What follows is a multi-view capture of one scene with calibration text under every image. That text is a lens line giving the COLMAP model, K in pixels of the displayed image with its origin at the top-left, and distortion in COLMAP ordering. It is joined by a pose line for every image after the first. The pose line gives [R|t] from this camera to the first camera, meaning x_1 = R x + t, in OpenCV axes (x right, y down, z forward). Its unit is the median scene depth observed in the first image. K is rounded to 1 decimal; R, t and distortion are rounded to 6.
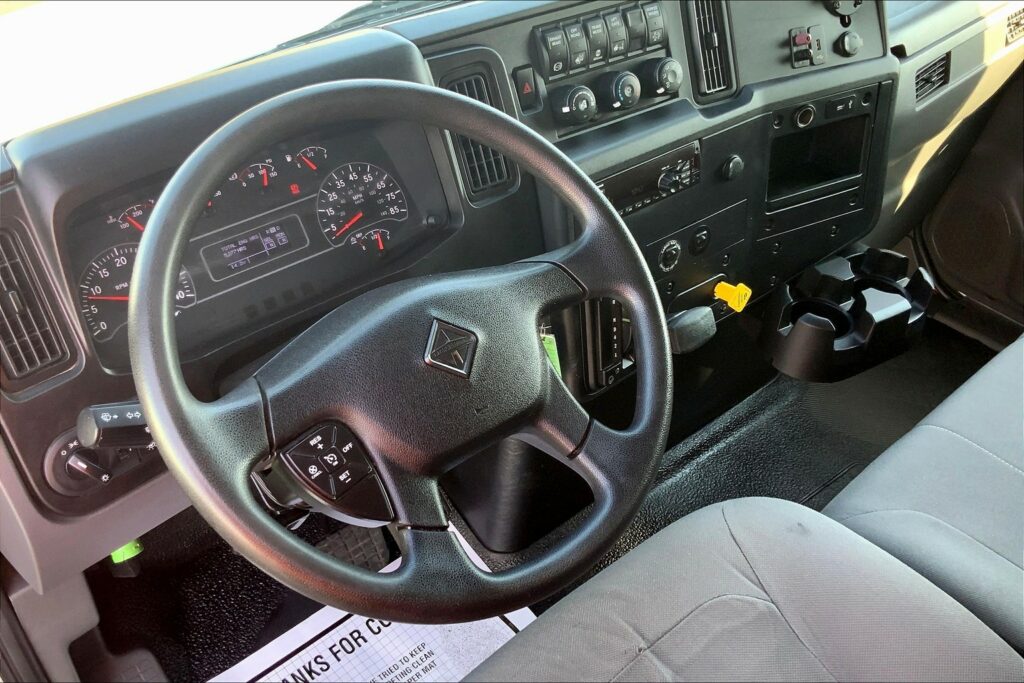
lens RADIAL K [[912.3, 0, 512.0], [0, 912.3, 341.5], [0, 0, 1]] dist [0.137740, -0.338221]
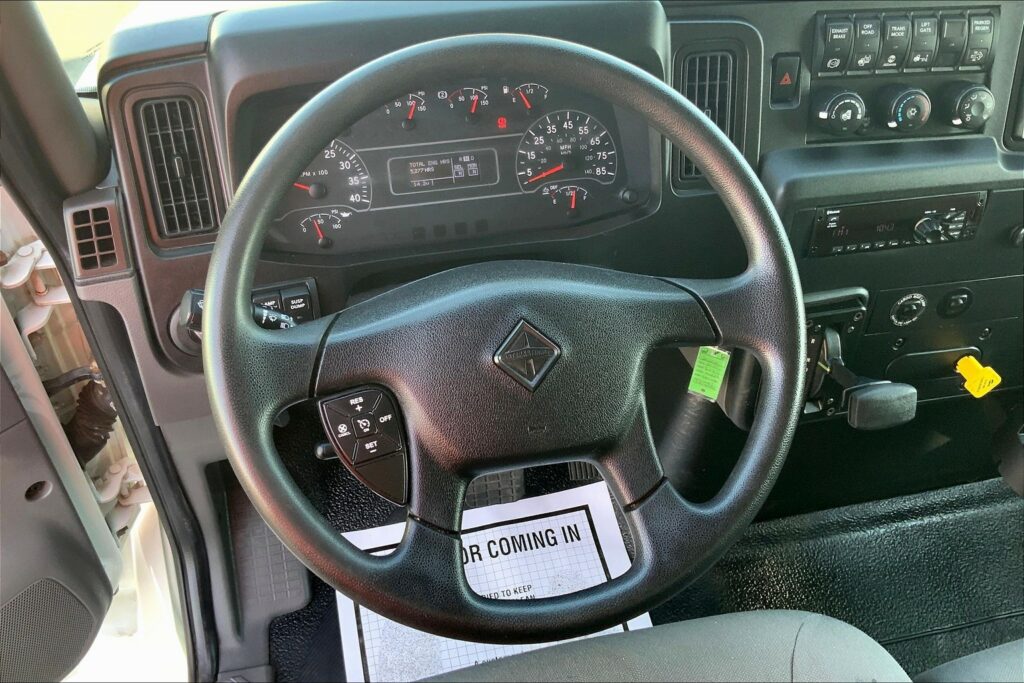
lens RADIAL K [[907.4, 0, 530.6], [0, 907.4, 337.8], [0, 0, 1]] dist [0.092794, -0.207404]
pose [[0.890892, 0.344736, -0.295750, 0.136153], [-0.311443, 0.937585, 0.154716, -0.103137], [0.330627, -0.045726, 0.942653, 0.097535]]
